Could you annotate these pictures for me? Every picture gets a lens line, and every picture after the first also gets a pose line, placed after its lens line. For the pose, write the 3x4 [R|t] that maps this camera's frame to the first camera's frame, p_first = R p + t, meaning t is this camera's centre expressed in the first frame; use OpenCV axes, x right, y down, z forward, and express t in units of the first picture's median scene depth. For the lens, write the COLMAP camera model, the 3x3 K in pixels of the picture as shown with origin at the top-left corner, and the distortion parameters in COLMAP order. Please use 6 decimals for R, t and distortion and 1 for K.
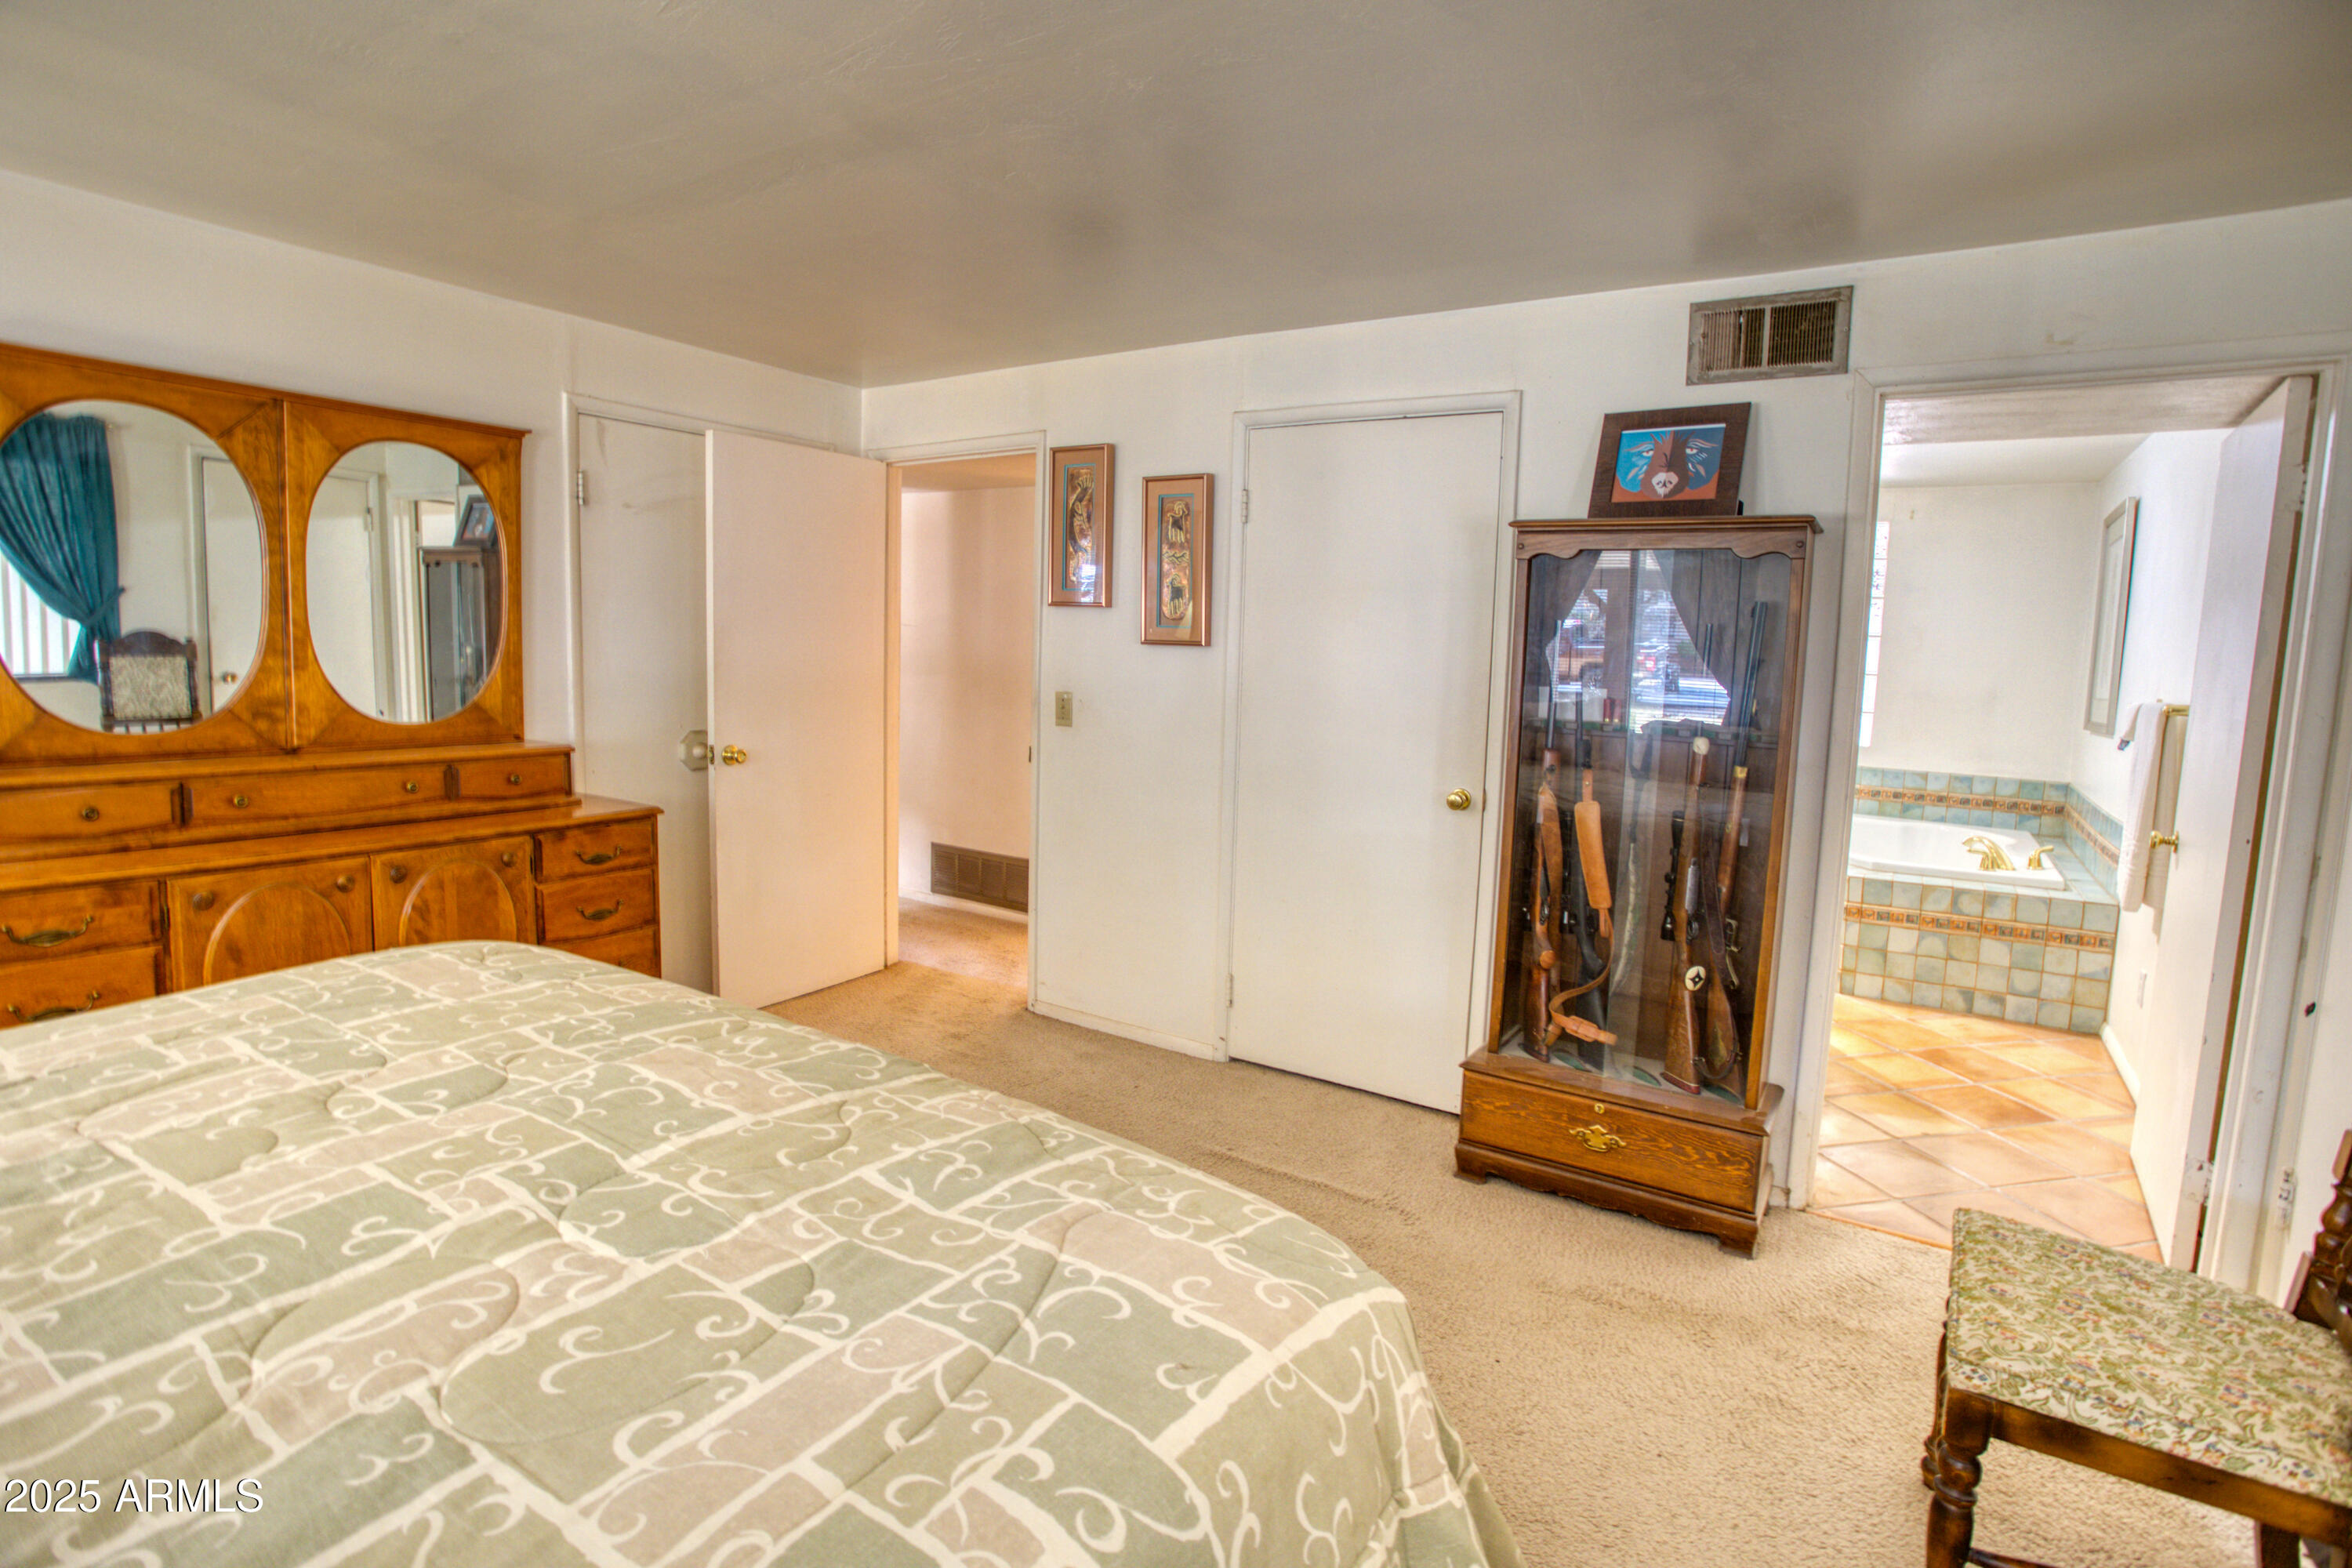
lens RADIAL K [[1146.1, 0, 1176.0], [0, 1146.1, 784.0], [0, 0, 1]] dist [-0.033627, 0.000217]
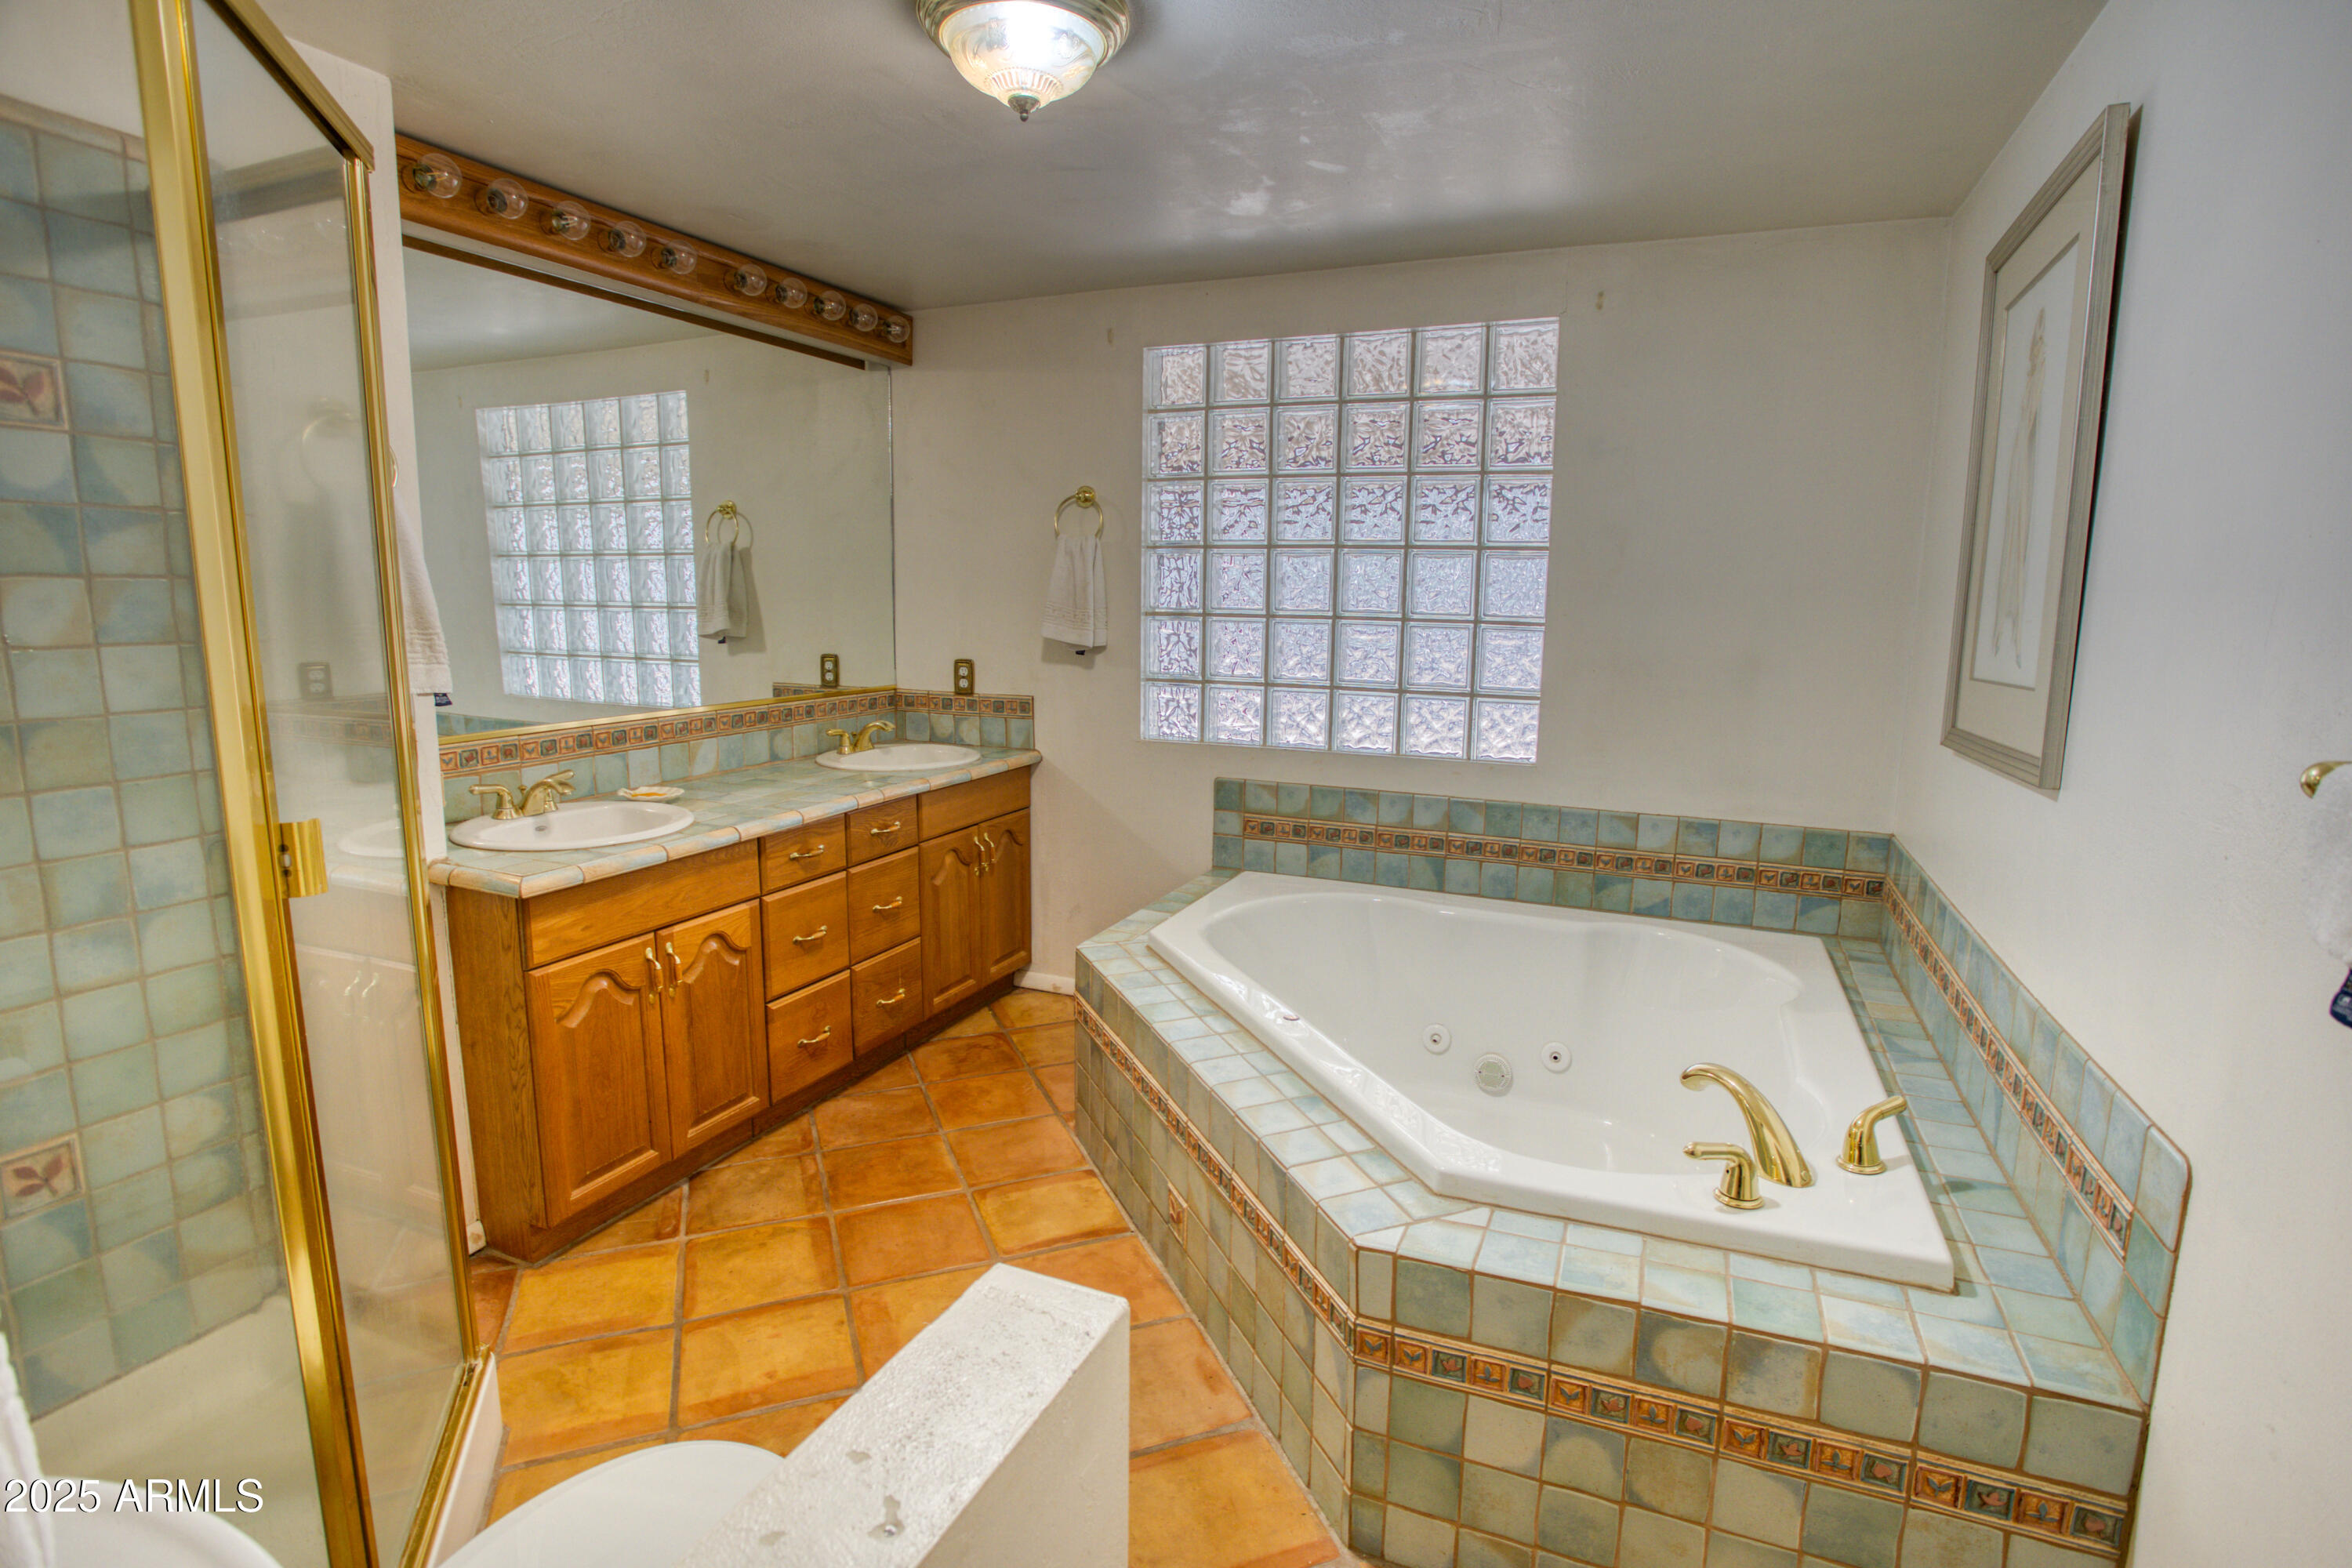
lens RADIAL K [[1146.1, 0, 1176.0], [0, 1146.1, 784.0], [0, 0, 1]] dist [-0.033627, 0.000217]
pose [[0.987206, -0.033223, 0.155950, 0.488221], [0.026388, 0.998607, 0.045695, -0.070408], [-0.157250, -0.040995, 0.986708, 0.673709]]
